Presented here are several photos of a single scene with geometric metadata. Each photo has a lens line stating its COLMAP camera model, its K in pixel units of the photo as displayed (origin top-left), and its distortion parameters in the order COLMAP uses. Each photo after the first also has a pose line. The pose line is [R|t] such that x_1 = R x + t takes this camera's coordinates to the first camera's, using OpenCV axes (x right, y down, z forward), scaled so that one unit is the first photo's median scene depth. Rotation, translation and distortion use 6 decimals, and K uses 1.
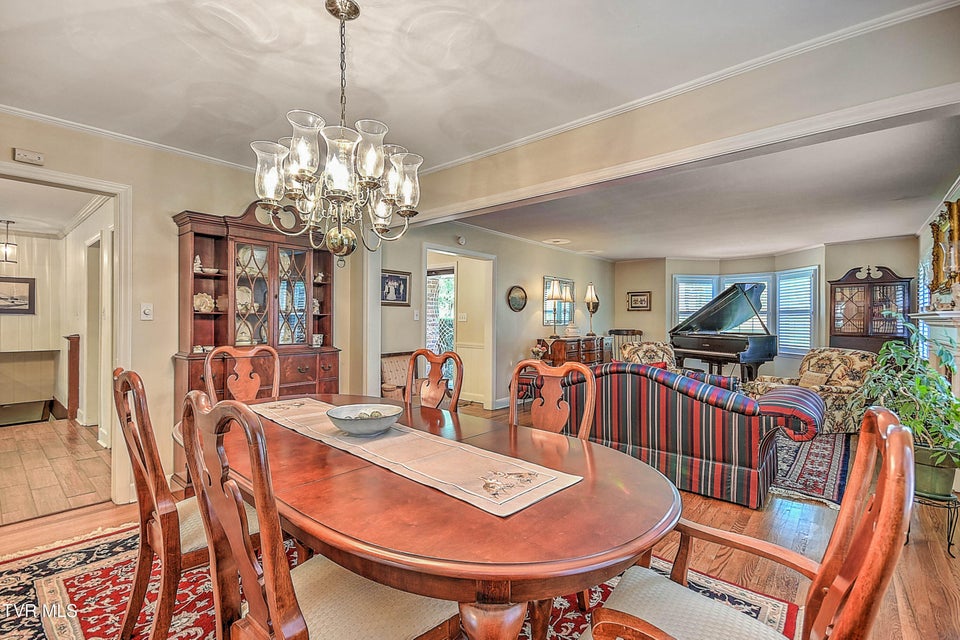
lens RADIAL K [[441.4, 0, 479.6], [0, 441.4, 313.5], [0, 0, 1]] dist [0.012455, -0.008012]
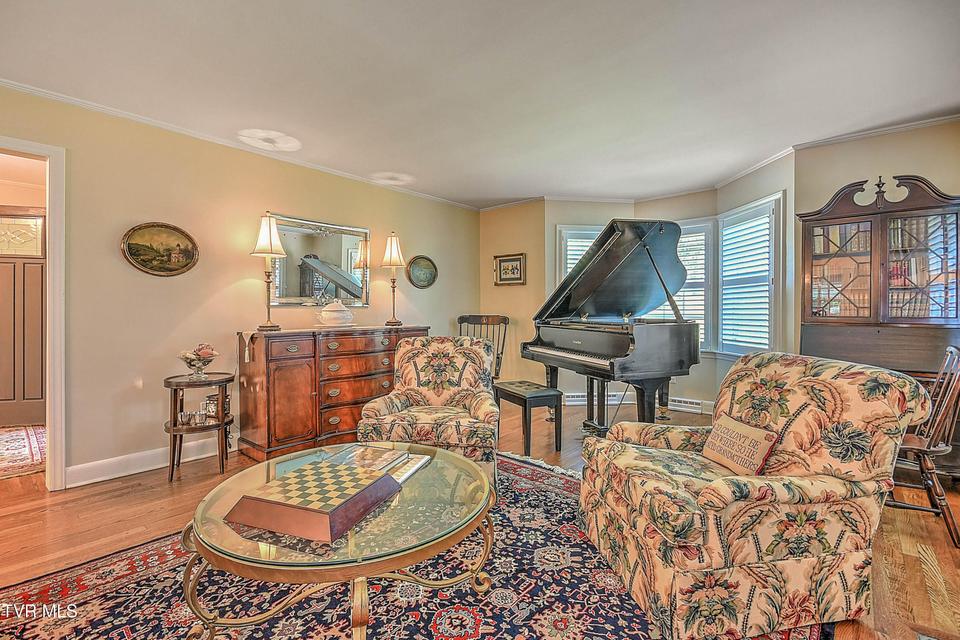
lens RADIAL K [[441.4, 0, 482.9], [0, 441.4, 303.8], [0, 0, 1]] dist [0.012455, -0.008012]
pose [[0.999986, -0.004378, 0.002883, 0.442841], [0.004376, 0.999990, 0.000506, 0.027147], [-0.002885, -0.000494, 0.999996, 0.517671]]
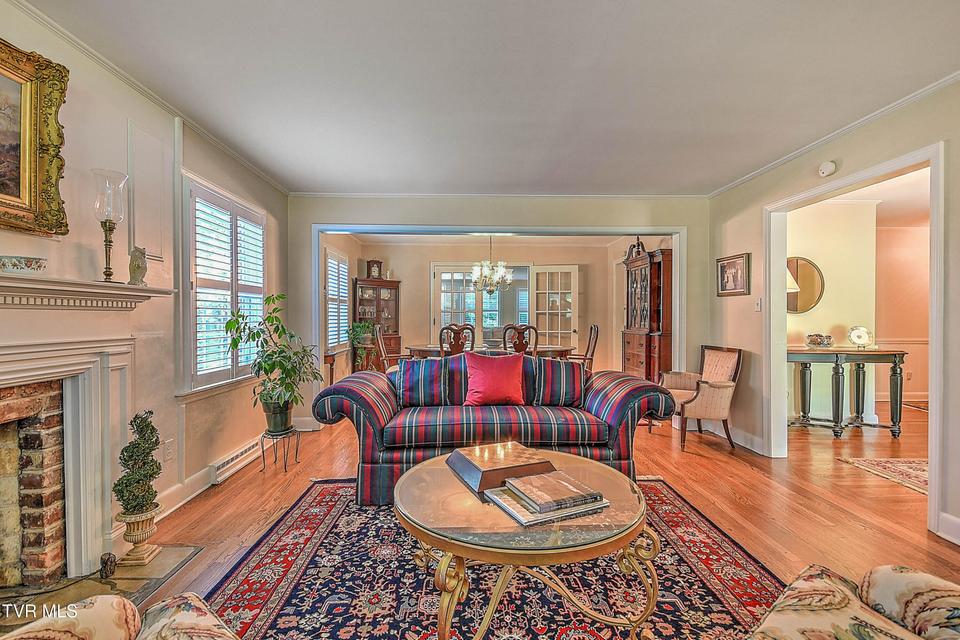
lens RADIAL K [[441.4, 0, 475.0], [0, 441.4, 321.2], [0, 0, 1]] dist [0.012455, -0.008012]
pose [[-0.745000, -0.002259, -0.667061, 0.571113], [-0.003310, 0.999994, 0.000310, 0.026282], [0.667057, 0.002439, -0.745003, 0.942897]]
